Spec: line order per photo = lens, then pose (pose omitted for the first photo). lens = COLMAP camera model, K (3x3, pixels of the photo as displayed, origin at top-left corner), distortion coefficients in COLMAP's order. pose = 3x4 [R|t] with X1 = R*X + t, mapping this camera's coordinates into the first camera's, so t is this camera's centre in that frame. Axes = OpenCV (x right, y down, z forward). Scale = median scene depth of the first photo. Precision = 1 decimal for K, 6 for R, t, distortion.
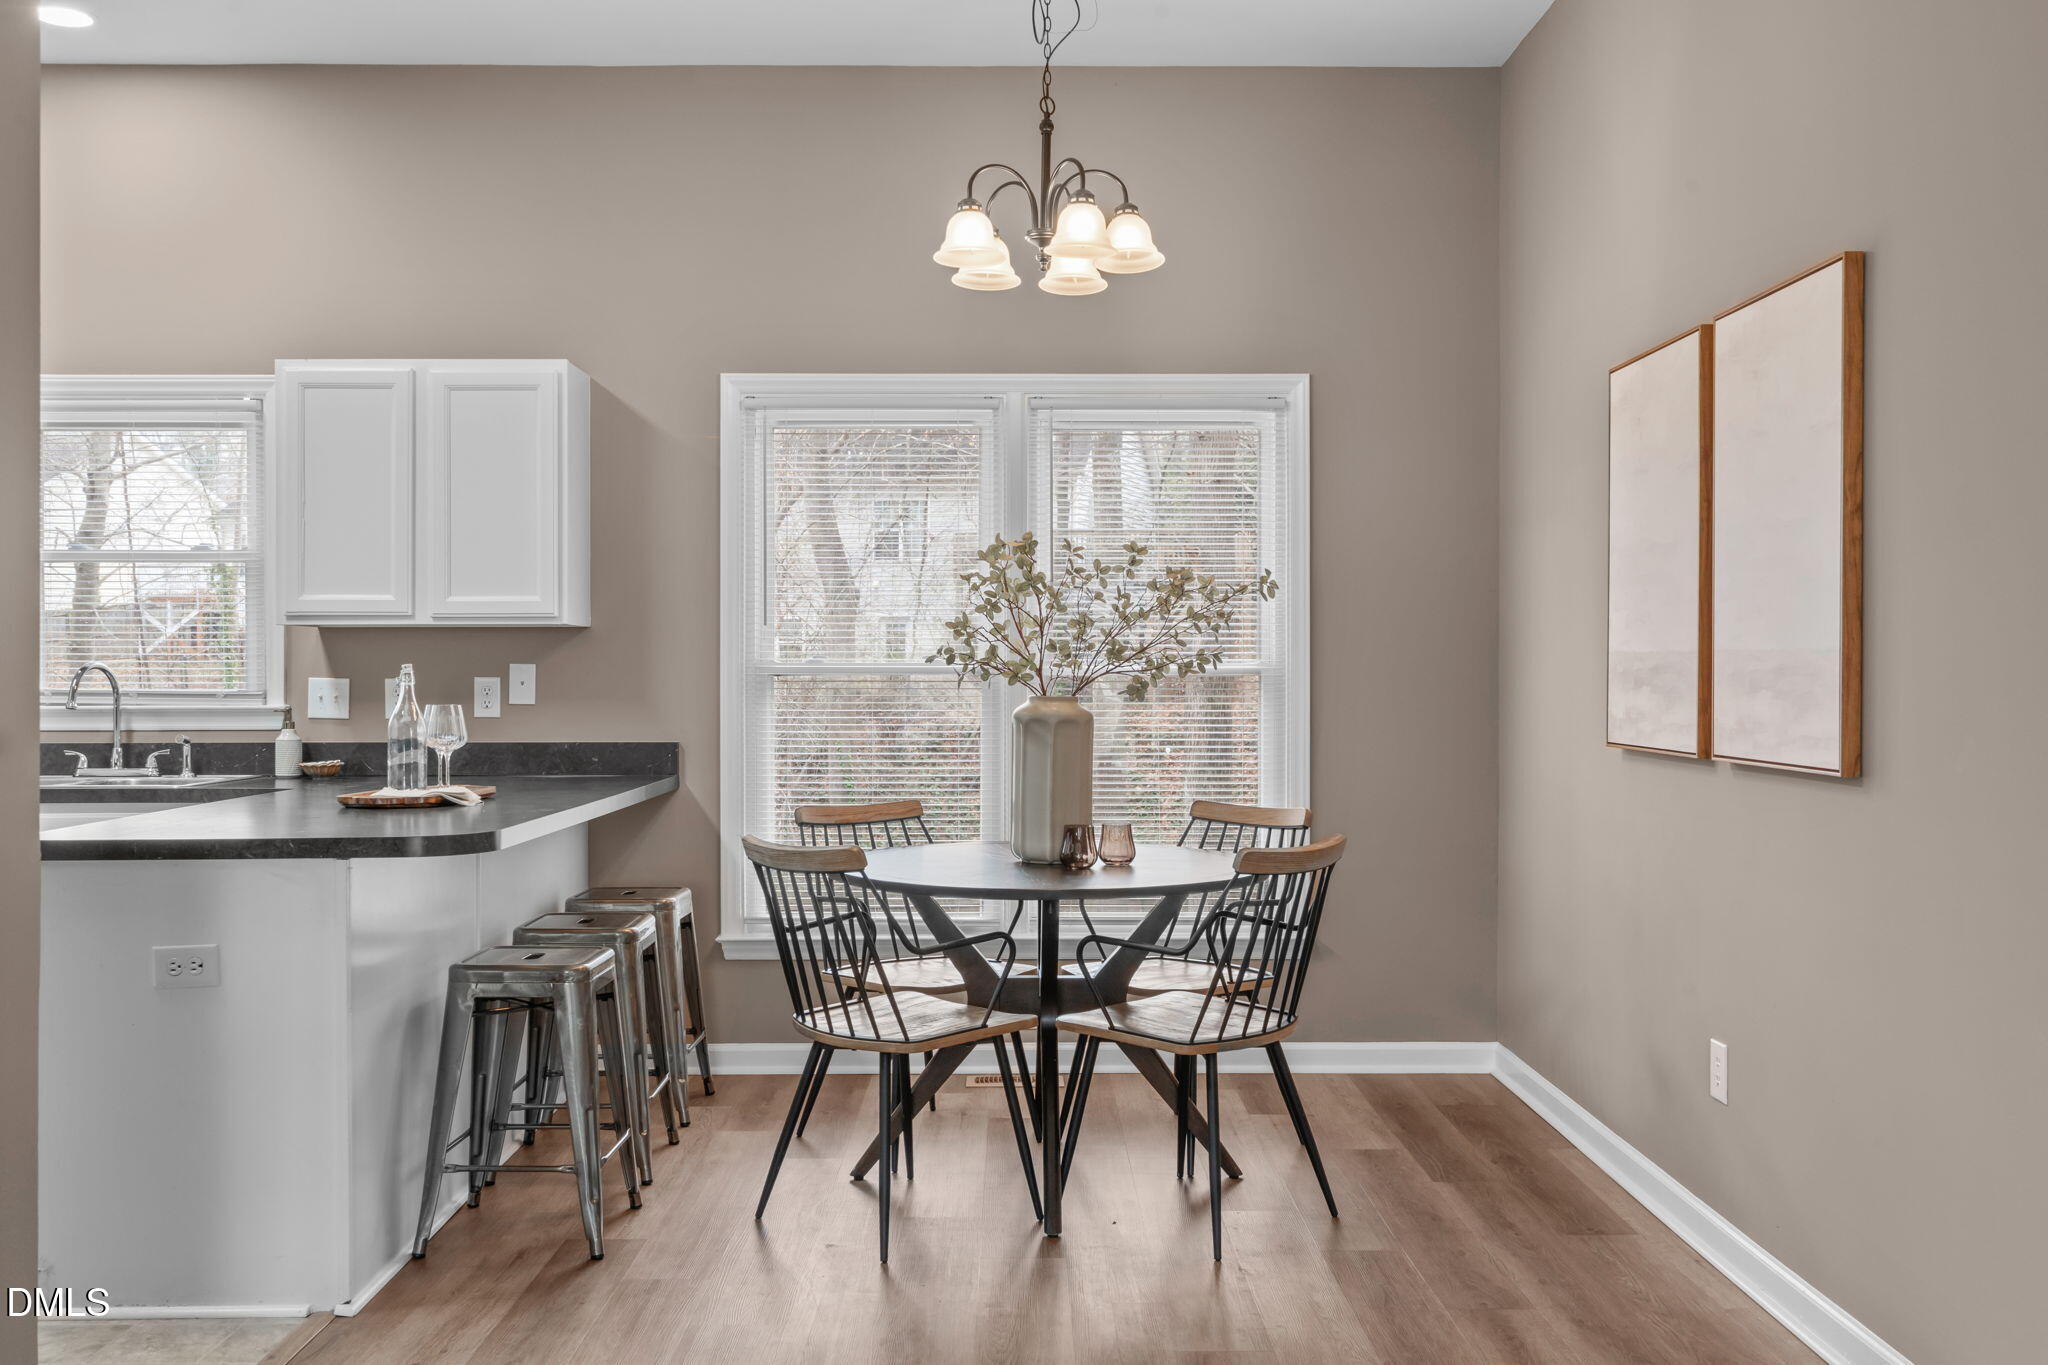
lens RADIAL K [[1907.5, 0, 1024.0], [0, 1907.5, 682.5], [0, 0, 1]] dist [0.003074, 0.001414]
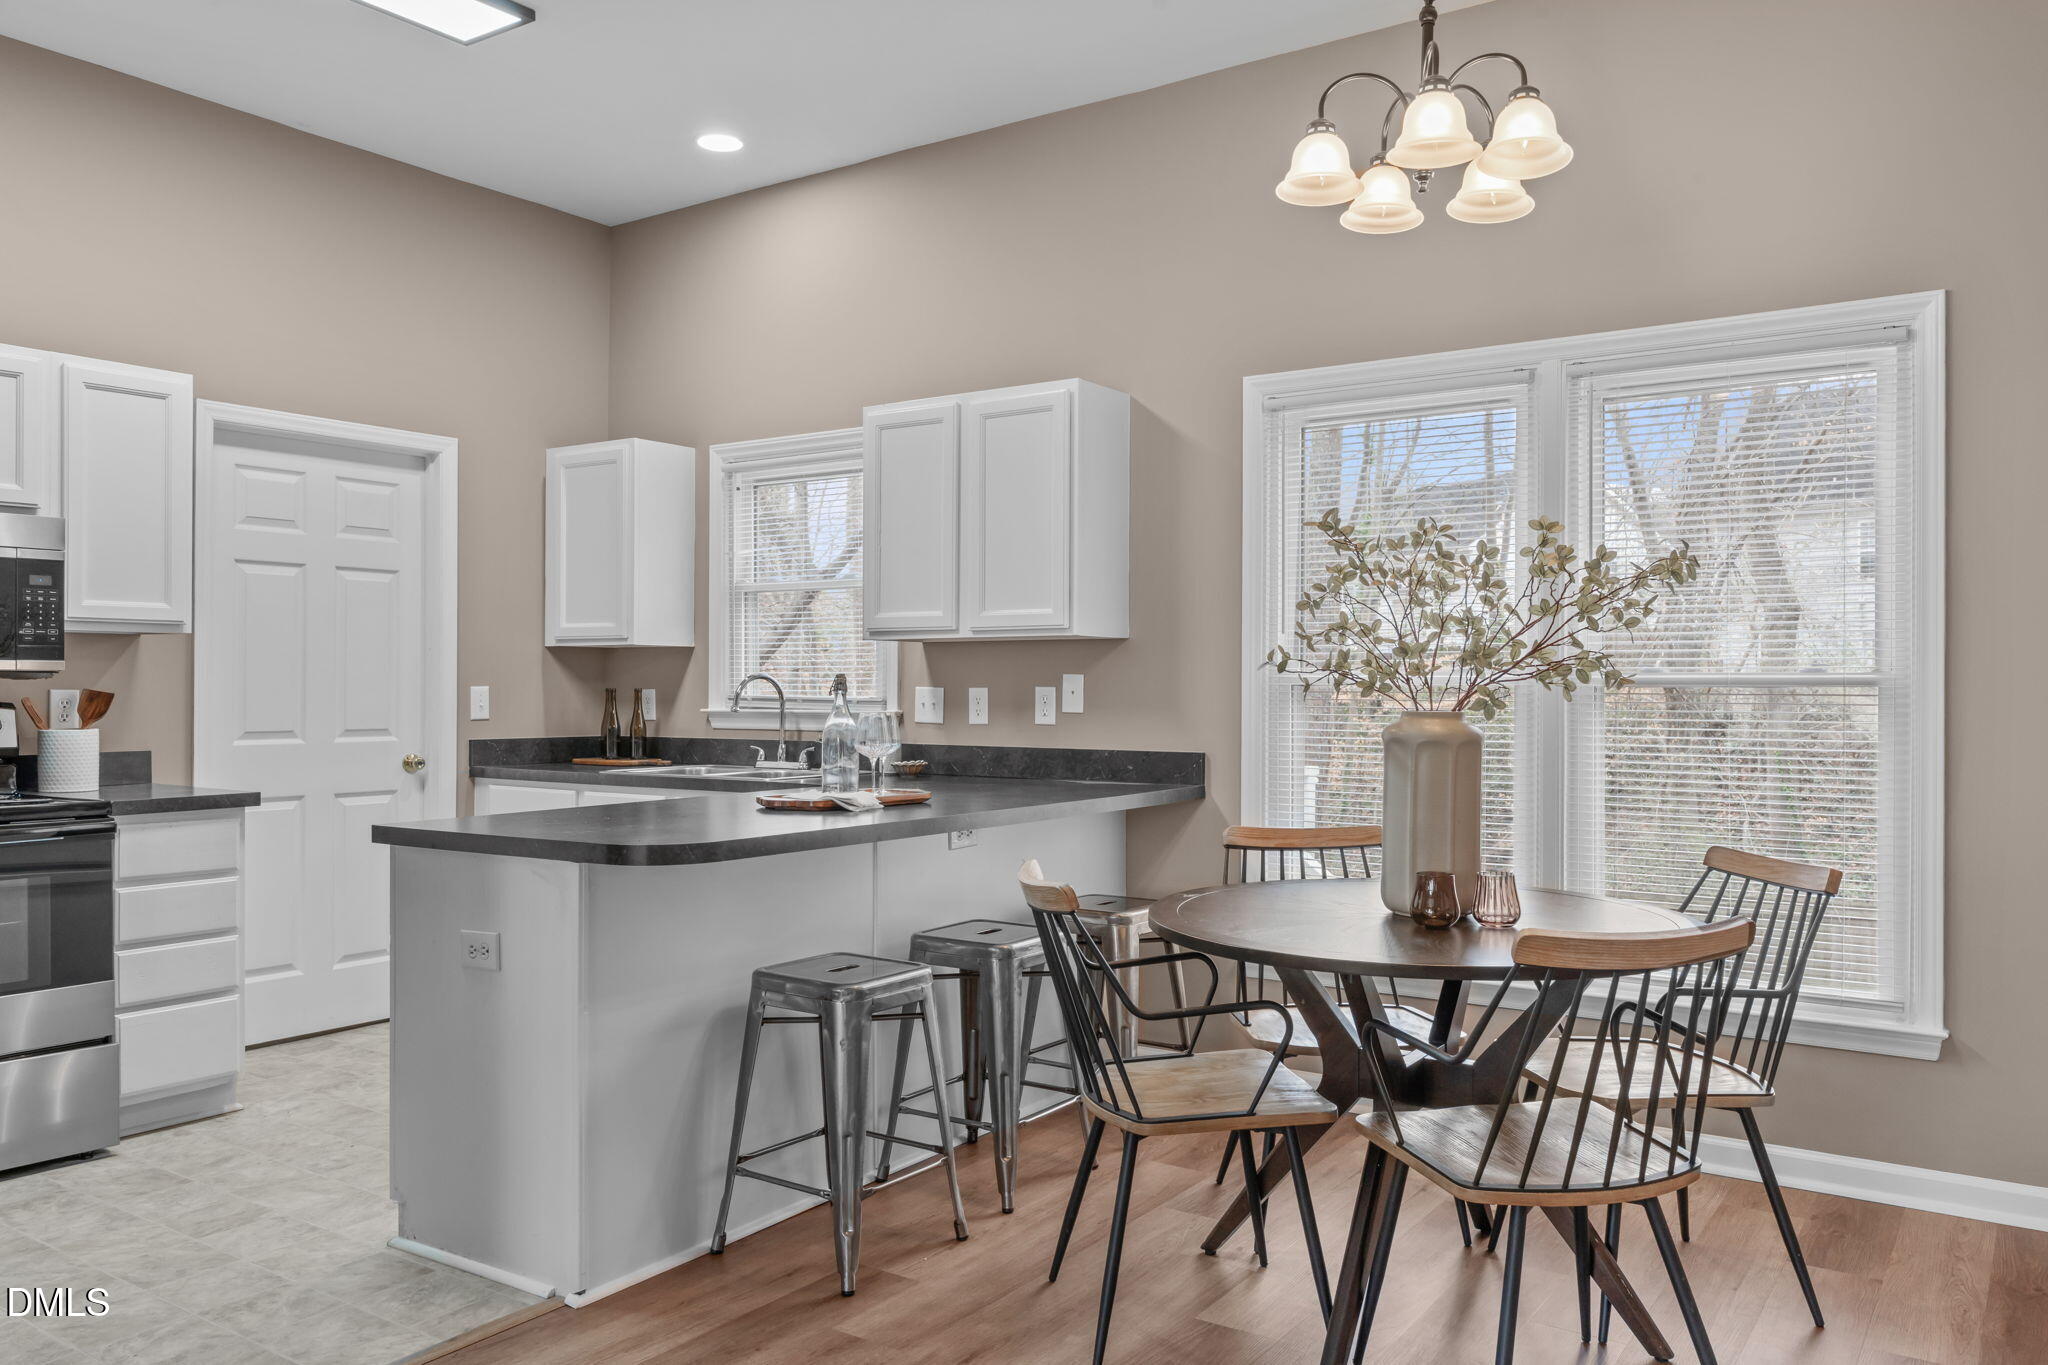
lens RADIAL K [[1525.5, 0, 1024.0], [0, 1525.5, 682.5], [0, 0, 1]] dist [0.000111, 0.000024]
pose [[0.817313, 0.001114, -0.576193, 0.214806], [-0.005048, 0.999974, -0.005228, -0.000630], [0.576172, 0.007182, 0.817297, 0.317619]]
